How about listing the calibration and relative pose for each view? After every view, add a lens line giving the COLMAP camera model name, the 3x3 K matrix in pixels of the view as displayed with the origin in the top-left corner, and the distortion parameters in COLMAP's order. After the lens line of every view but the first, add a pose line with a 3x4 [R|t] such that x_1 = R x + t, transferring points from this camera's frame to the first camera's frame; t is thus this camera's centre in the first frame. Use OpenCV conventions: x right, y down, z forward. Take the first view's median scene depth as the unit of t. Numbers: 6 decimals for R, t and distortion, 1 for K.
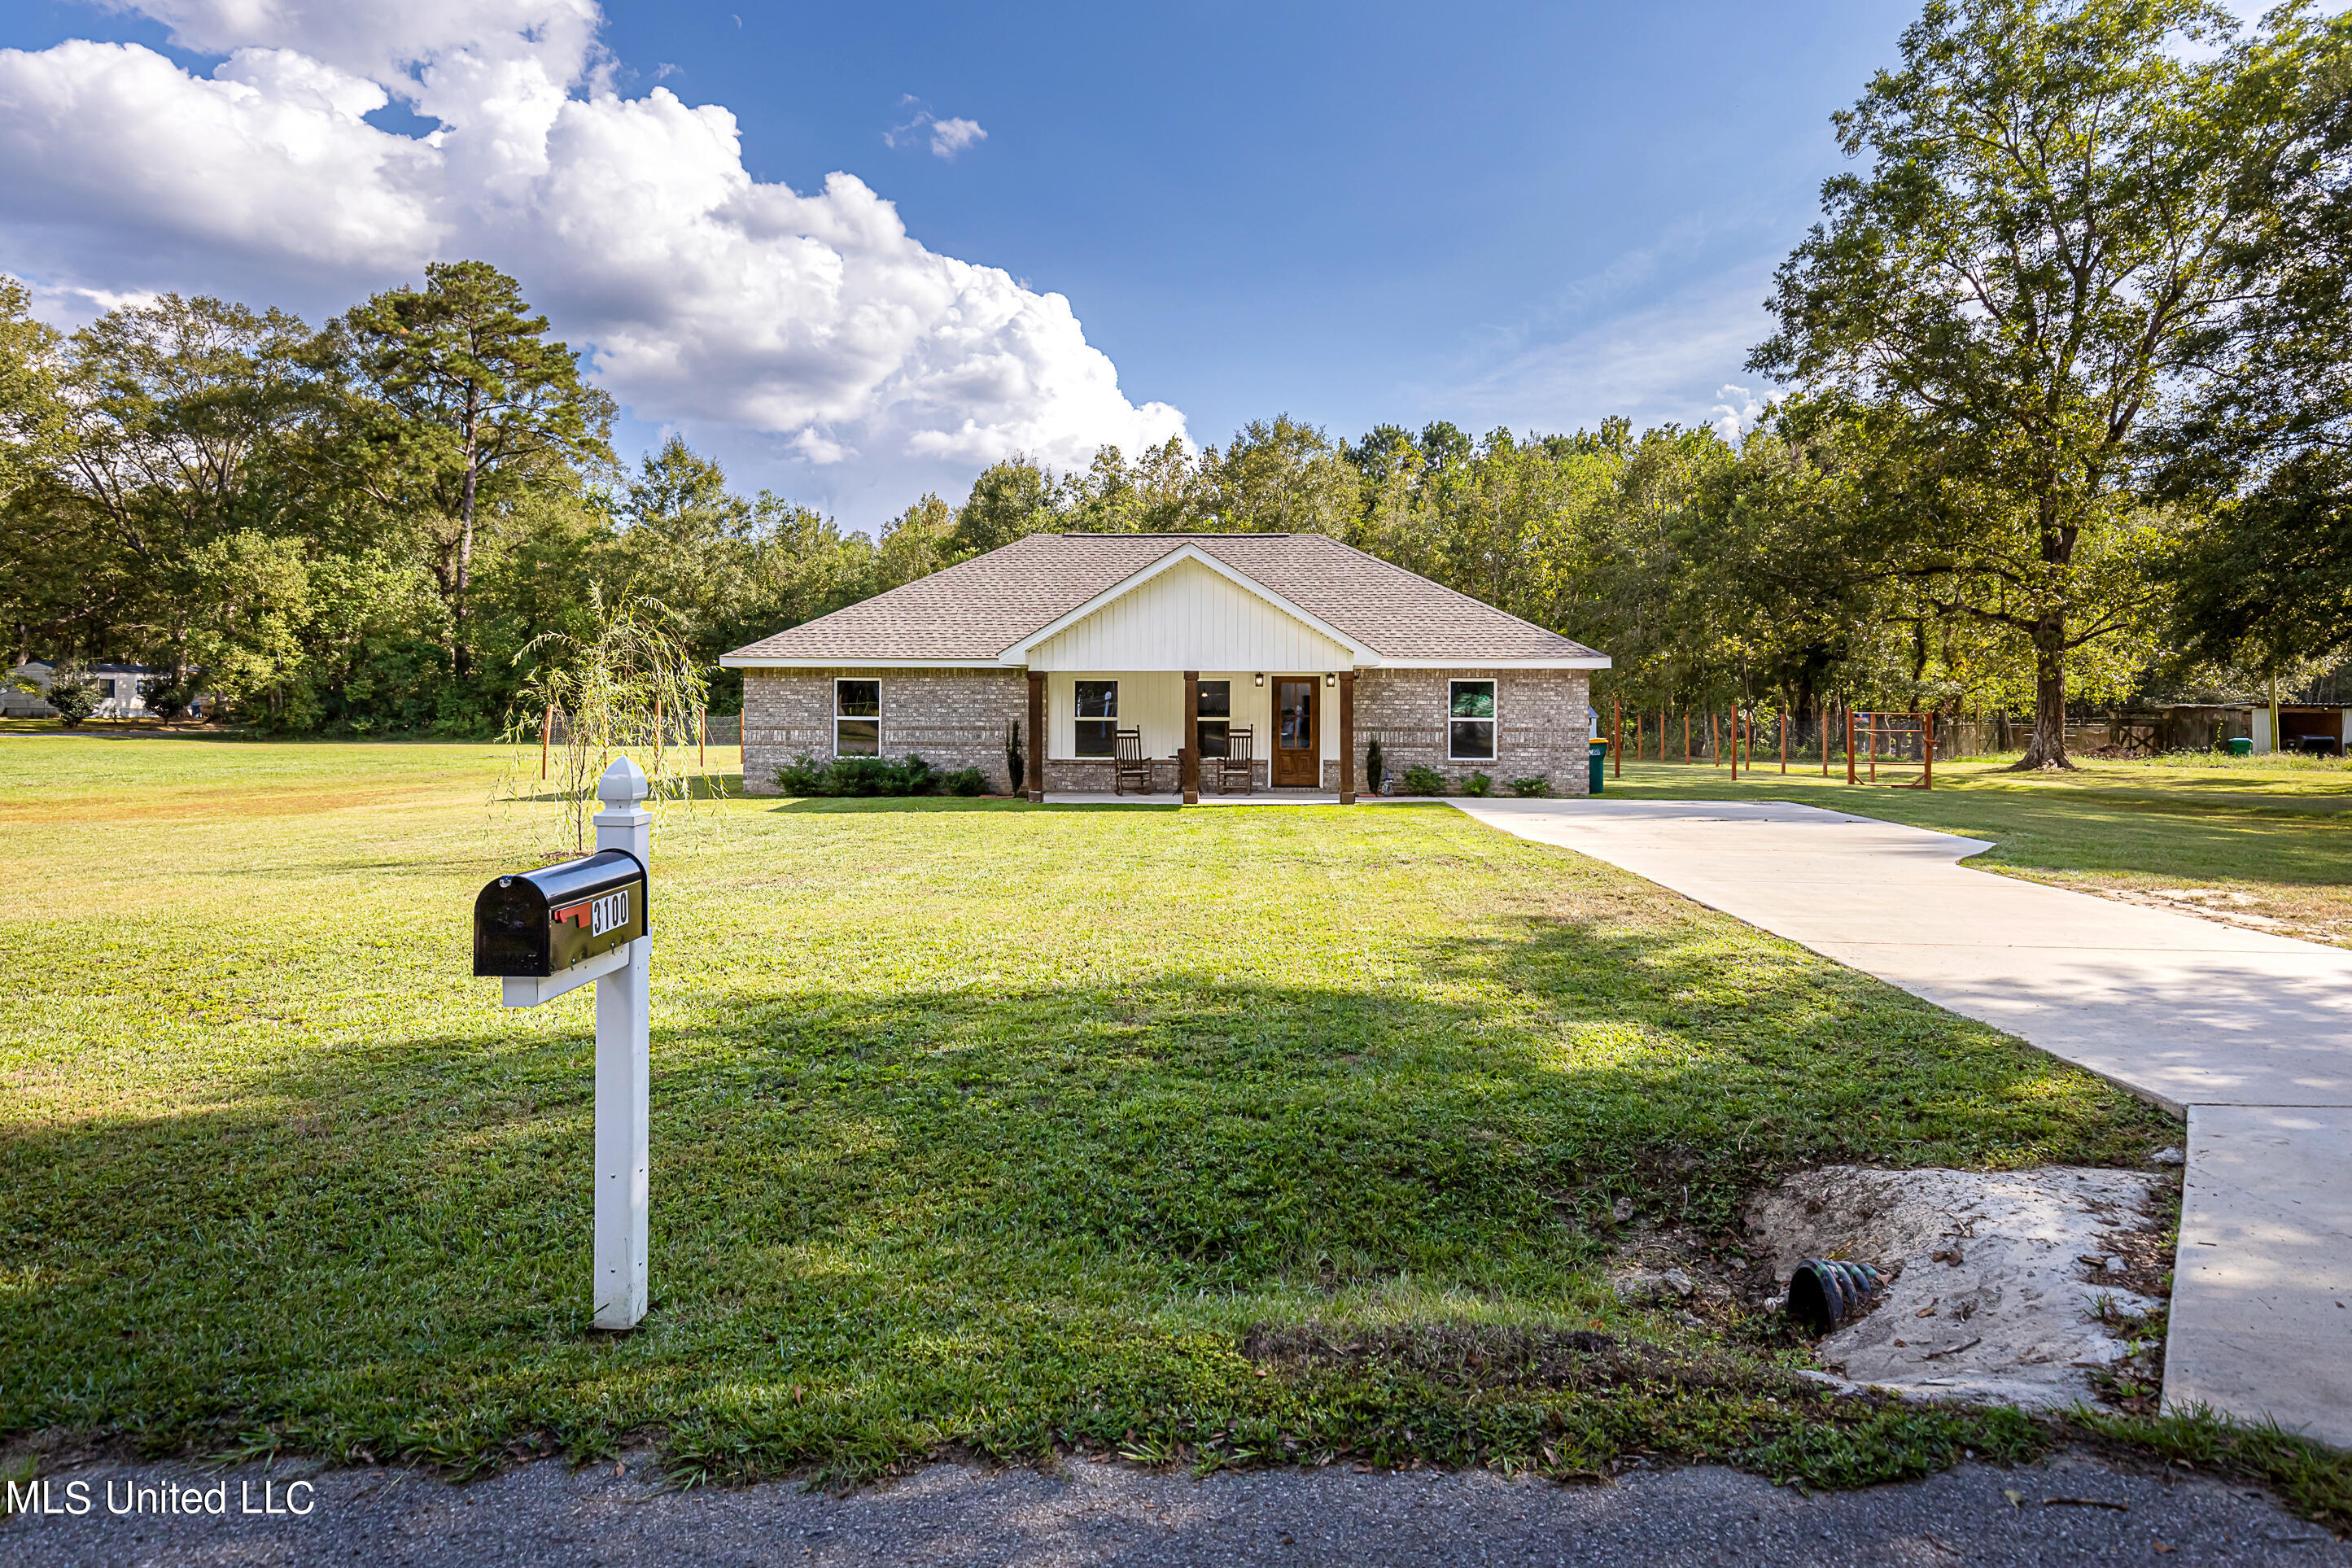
lens RADIAL K [[1335.4, 0, 1258.8], [0, 1335.4, 730.6], [0, 0, 1]] dist [0.000465, -0.001698]
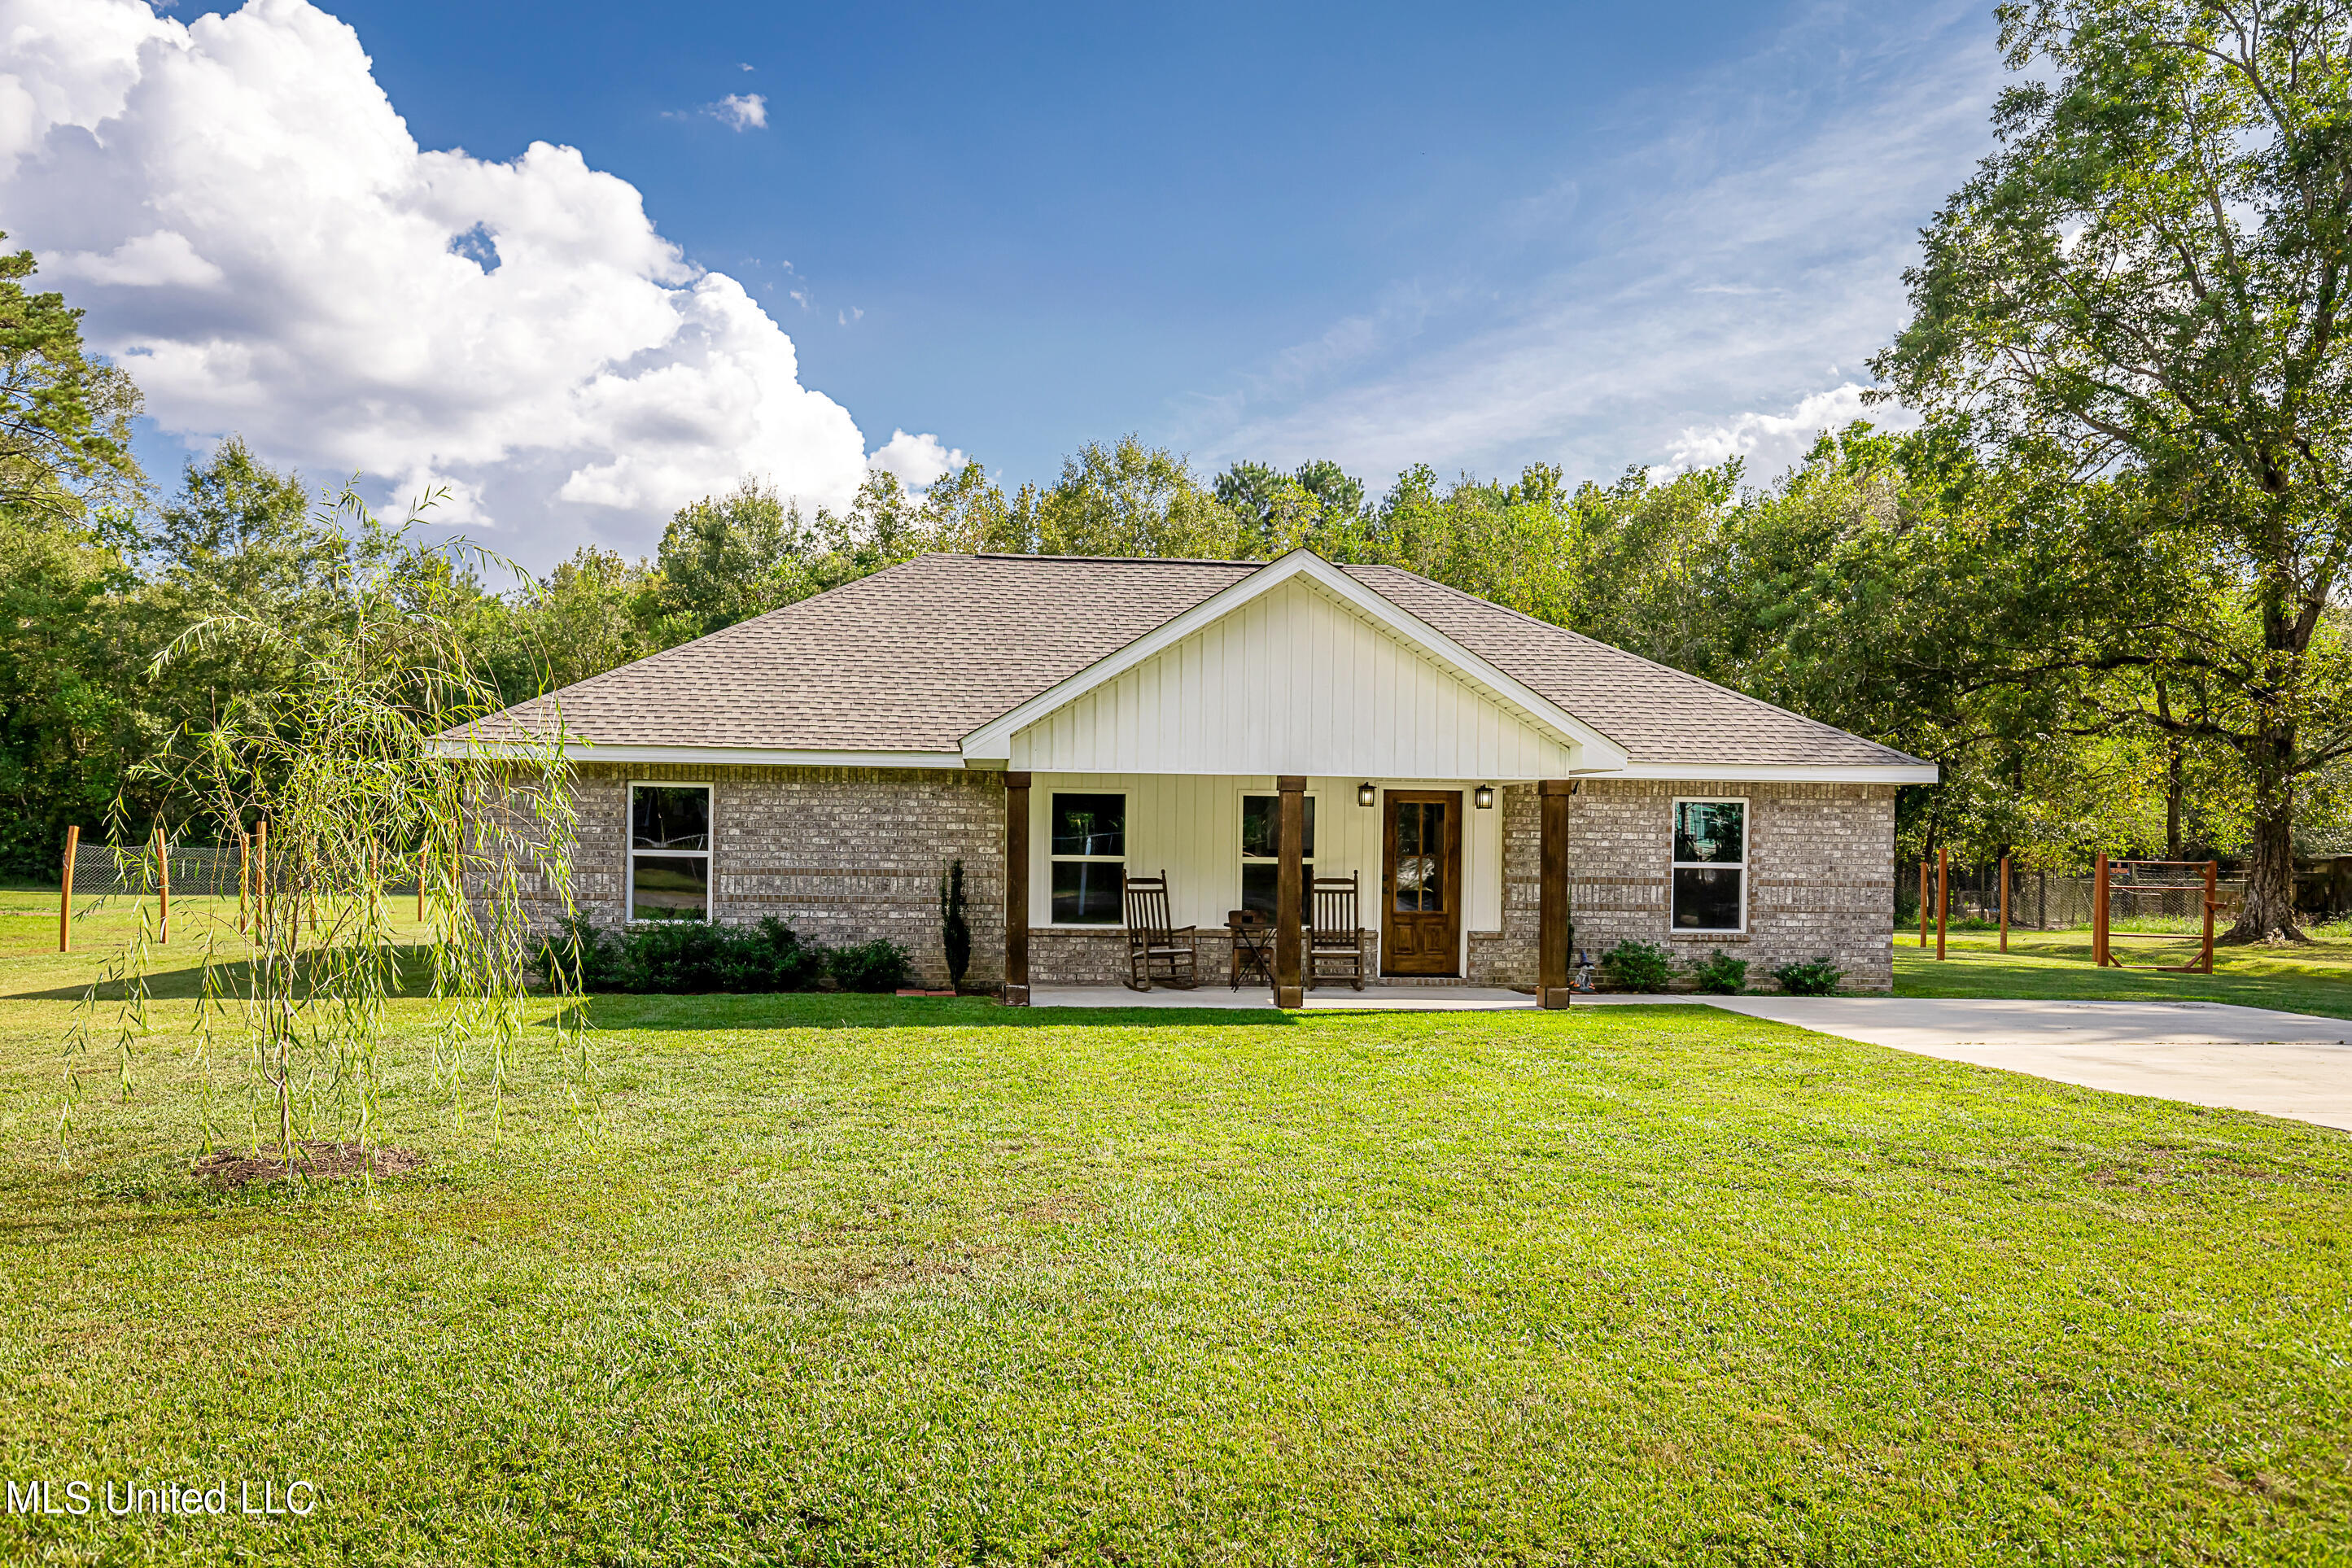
lens RADIAL K [[1725.8, 0, 1164.4], [0, 1725.8, 908.8], [0, 0, 1]] dist [0.005349, -0.007252]
pose [[0.995197, 0.006484, 0.097678, -0.089326], [-0.008131, 0.999831, 0.016465, 0.000315], [-0.097555, -0.017180, 0.995082, 0.136477]]
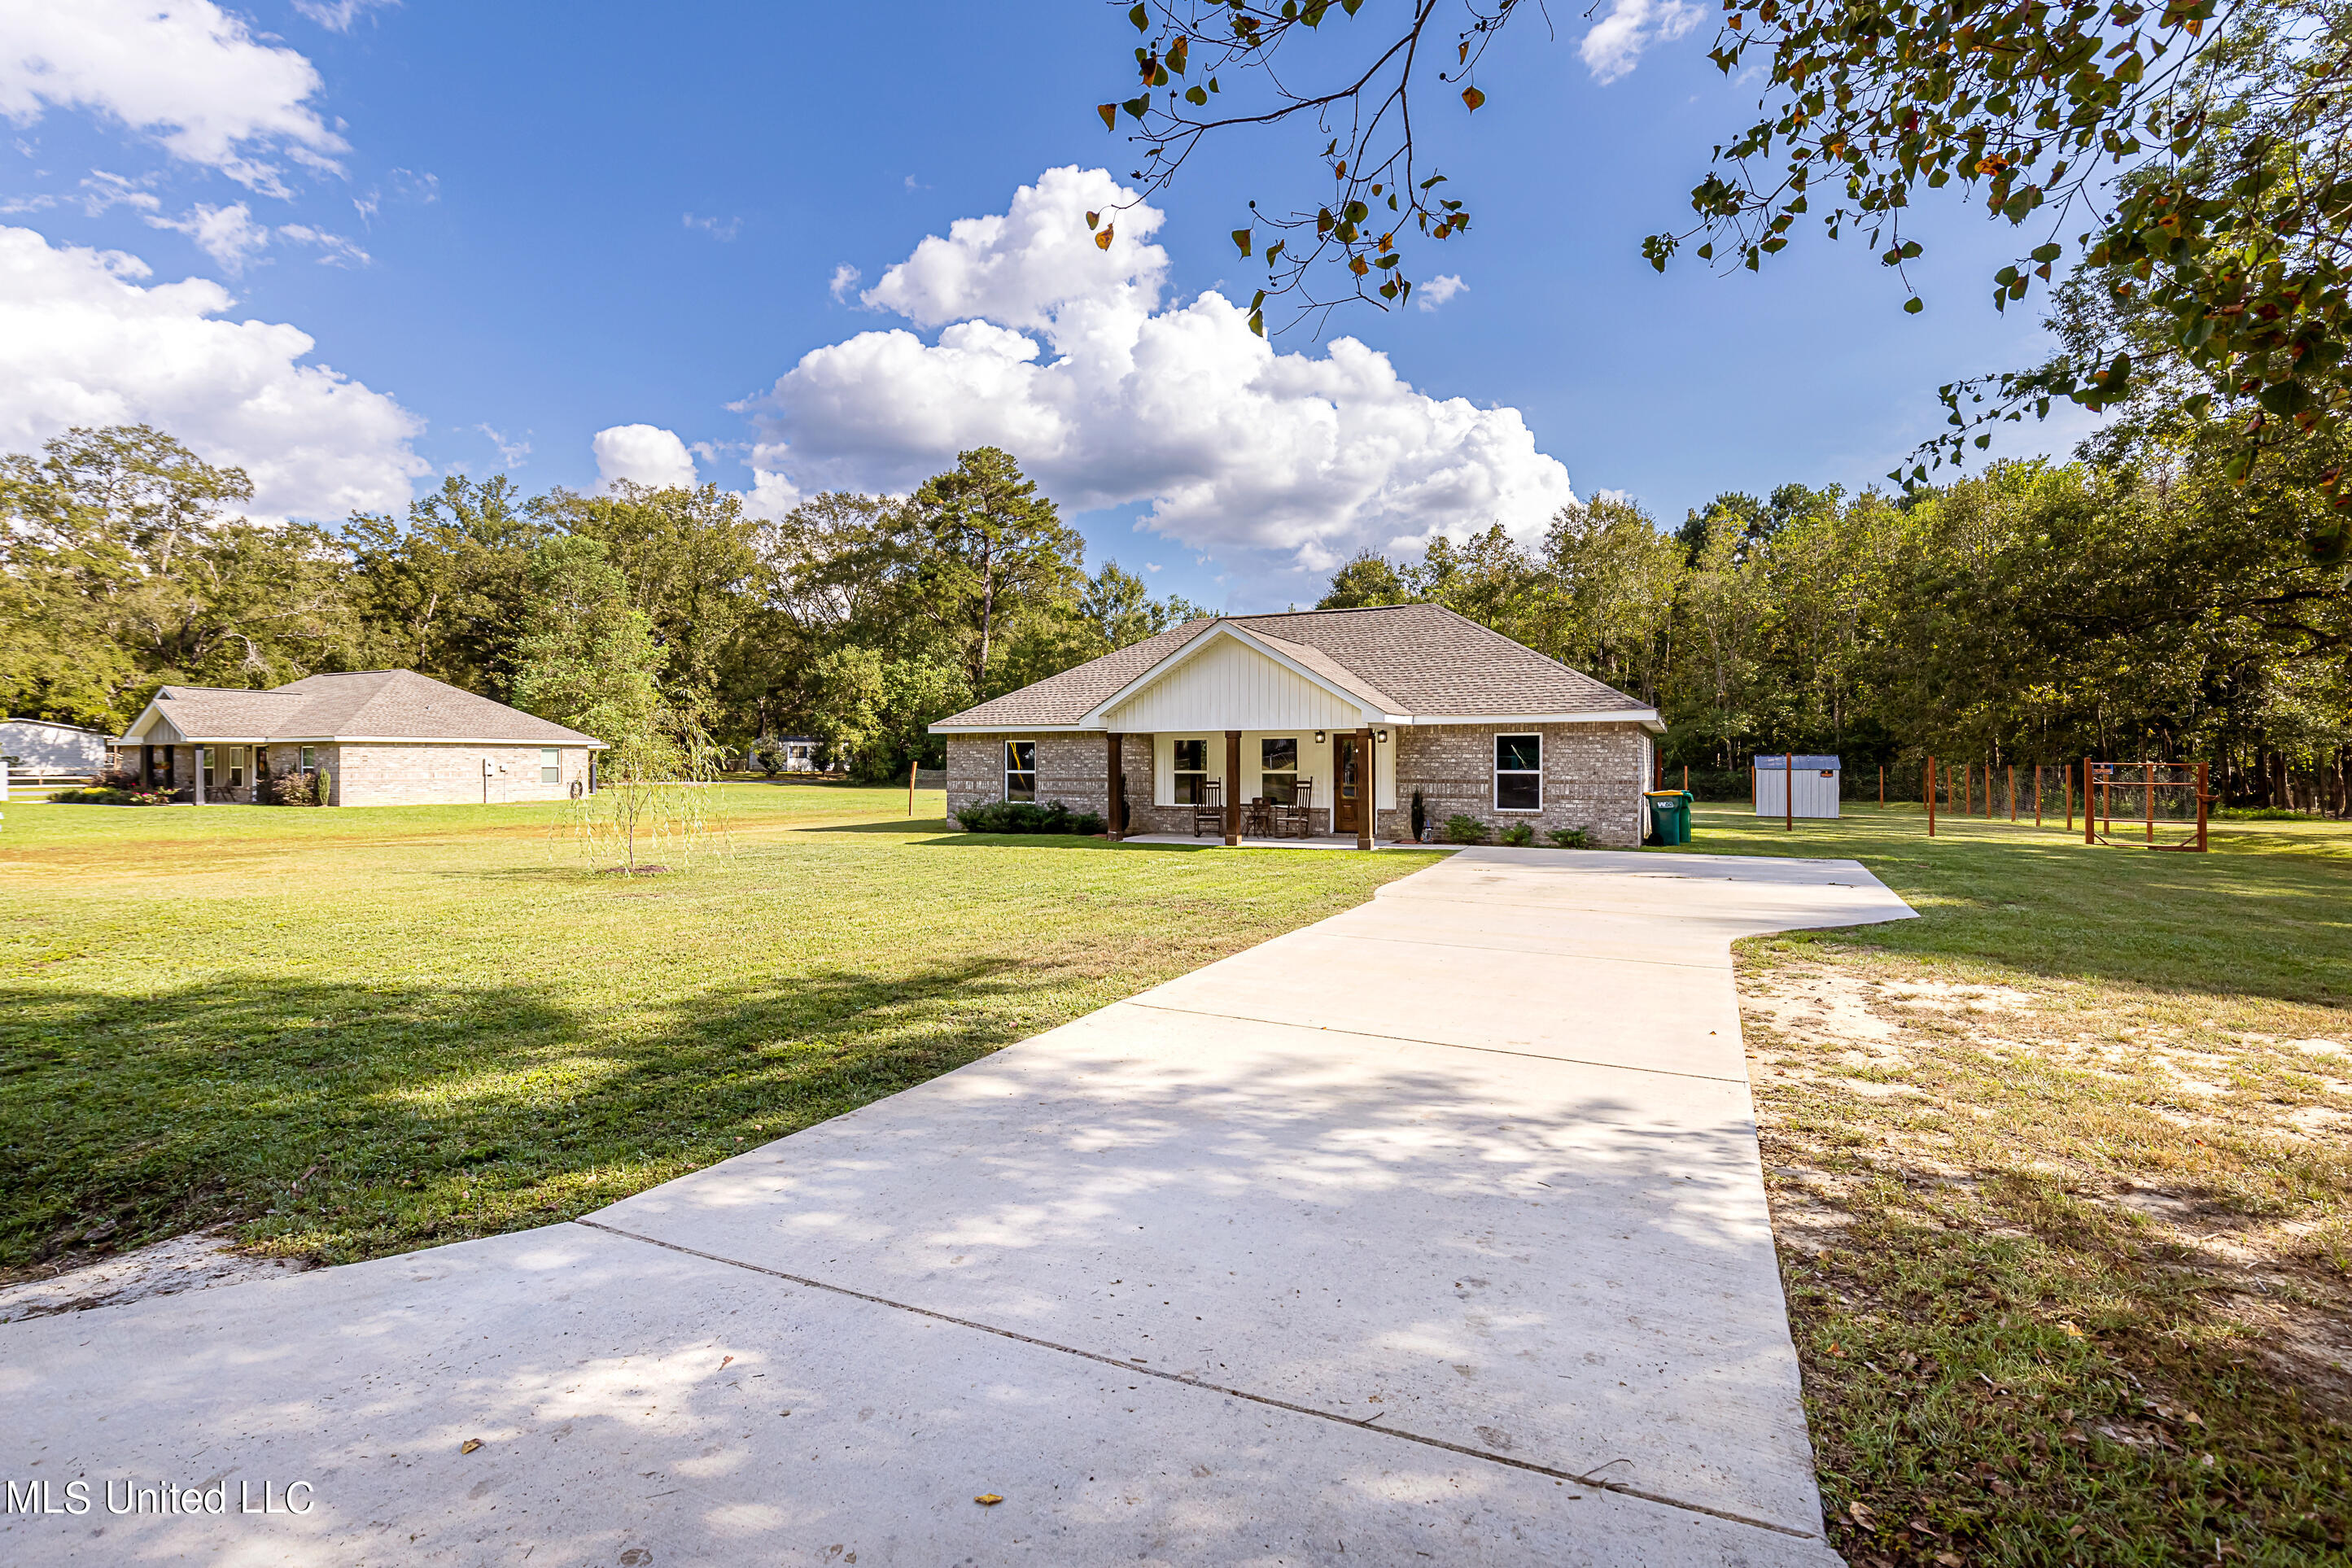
lens RADIAL K [[1097.9, 0, 1196.2], [0, 1097.9, 777.8], [0, 0, 1]] dist [0.005653, -0.000704]
pose [[0.910597, 0.000529, -0.413296, 0.158243], [-0.001358, 0.999998, -0.001712, -0.001042], [0.413294, 0.002120, 0.910595, 0.061084]]
